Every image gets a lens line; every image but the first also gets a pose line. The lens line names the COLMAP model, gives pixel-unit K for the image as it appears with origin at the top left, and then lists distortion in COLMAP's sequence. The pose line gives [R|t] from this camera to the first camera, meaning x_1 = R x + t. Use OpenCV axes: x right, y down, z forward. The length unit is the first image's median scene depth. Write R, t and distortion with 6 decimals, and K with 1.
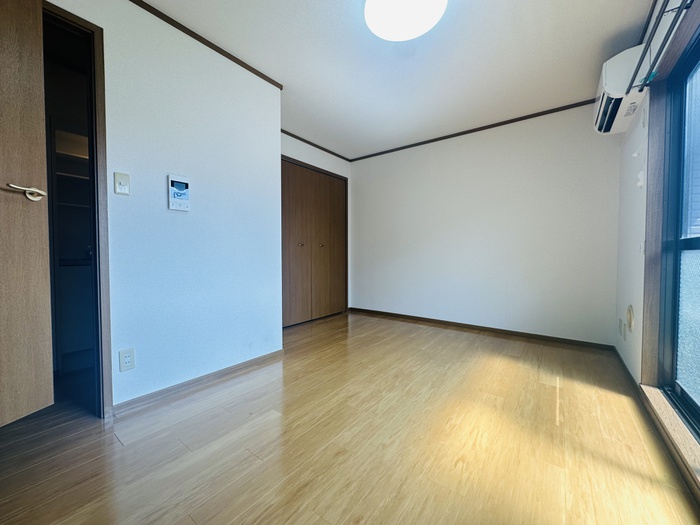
lens RADIAL K [[279.7, 0, 351.3], [0, 279.7, 262.4], [0, 0, 1]] dist [-0.004519, 0.000850]
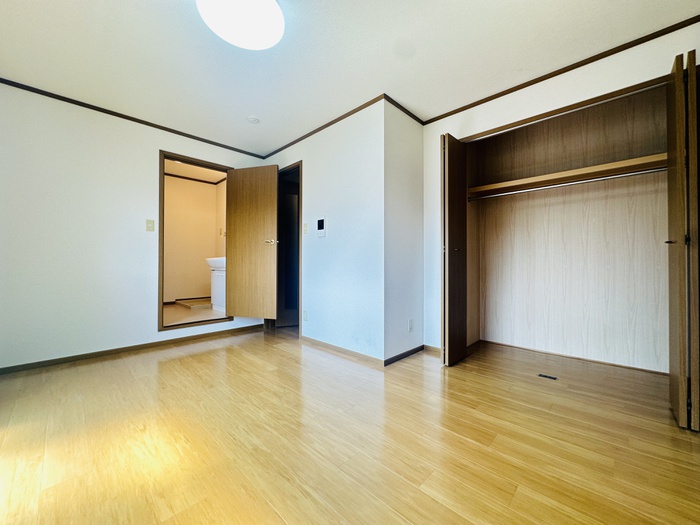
lens RADIAL K [[279.7, 0, 349.6], [0, 279.7, 262.7], [0, 0, 1]] dist [-0.004519, 0.000850]
pose [[-0.132310, -0.005879, -0.991191, 0.697370], [-0.028402, 0.999594, -0.002138, -0.023051], [0.990801, 0.027869, -0.132423, 0.951246]]
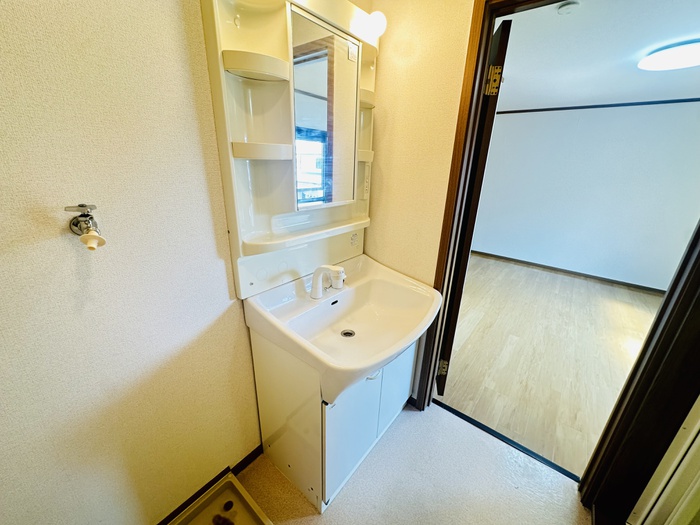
lens RADIAL K [[279.7, 0, 351.5], [0, 279.7, 263.0], [0, 0, 1]] dist [-0.004519, 0.000850]
pose [[0.998638, 0.045890, -0.024839, -0.747078], [-0.035730, 0.948280, 0.315417, -0.234839], [0.038028, -0.314100, 0.948628, -0.311555]]
